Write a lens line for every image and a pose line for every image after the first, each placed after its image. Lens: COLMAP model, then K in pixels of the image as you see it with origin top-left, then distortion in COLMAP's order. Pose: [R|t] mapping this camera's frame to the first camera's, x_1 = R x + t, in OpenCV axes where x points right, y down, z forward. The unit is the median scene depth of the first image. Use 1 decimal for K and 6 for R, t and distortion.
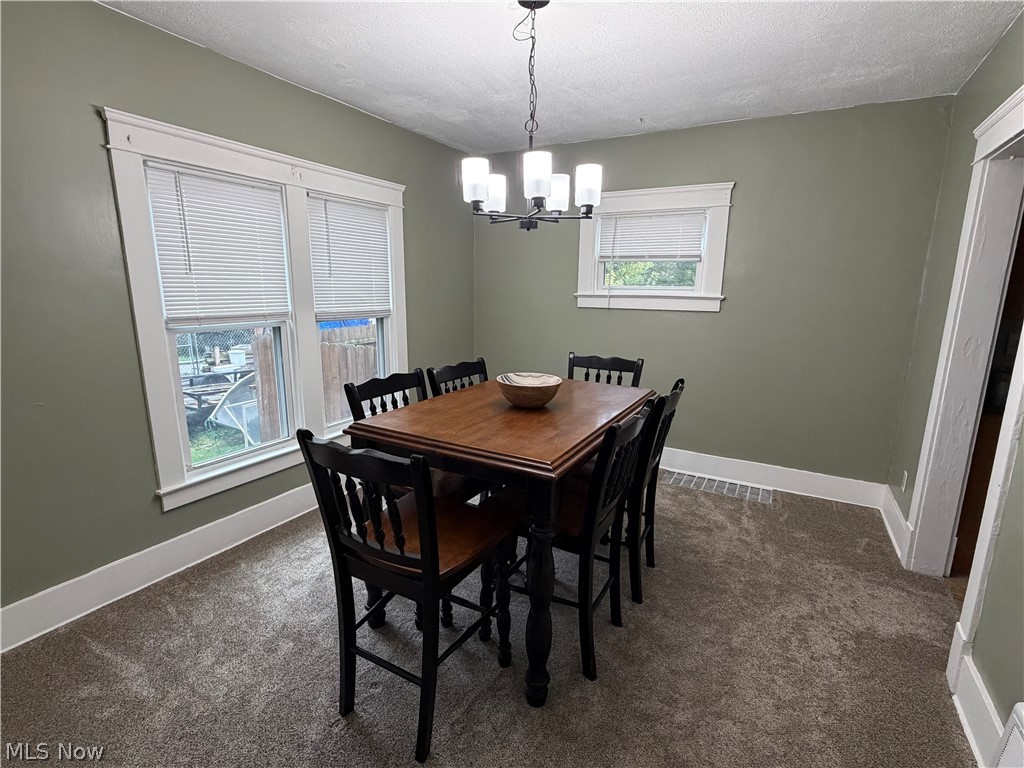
lens RADIAL K [[488.7, 0, 515.2], [0, 488.7, 388.8], [0, 0, 1]] dist [-0.002327, -0.000296]
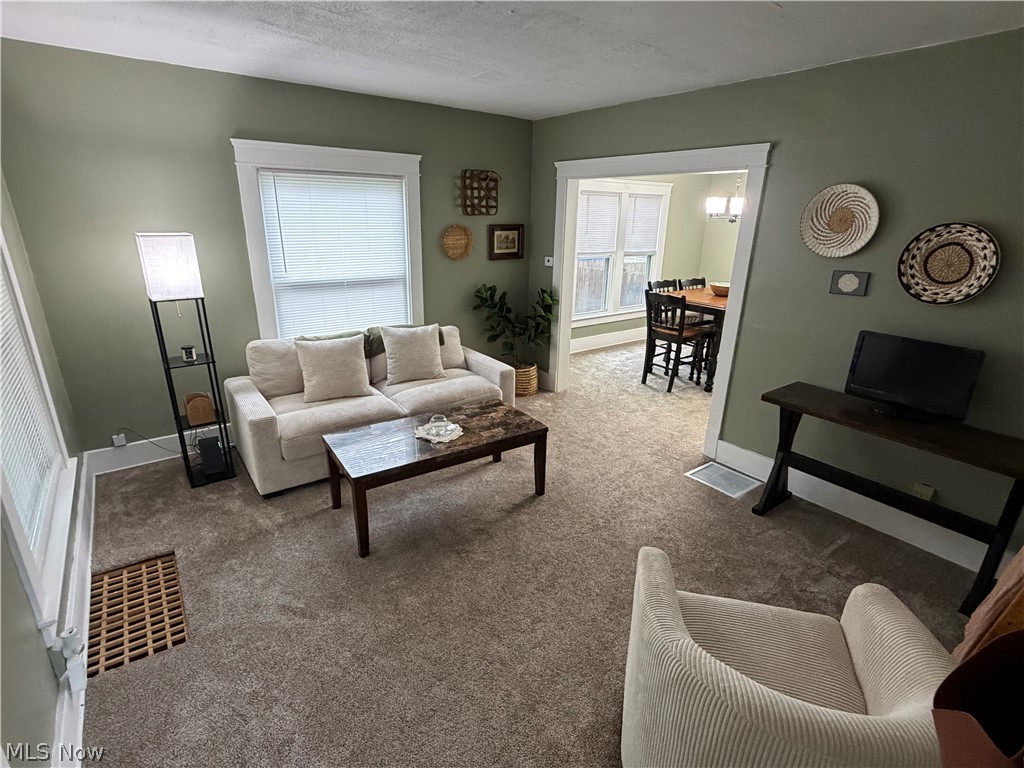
lens RADIAL K [[502.5, 0, 513.5], [0, 502.5, 387.4], [0, 0, 1]] dist [-0.002059, -0.000583]
pose [[0.914012, 0.142350, -0.379893, 0.092695], [-0.097035, 0.985948, 0.135980, 0.243248], [0.393911, -0.087425, 0.914981, -1.729436]]
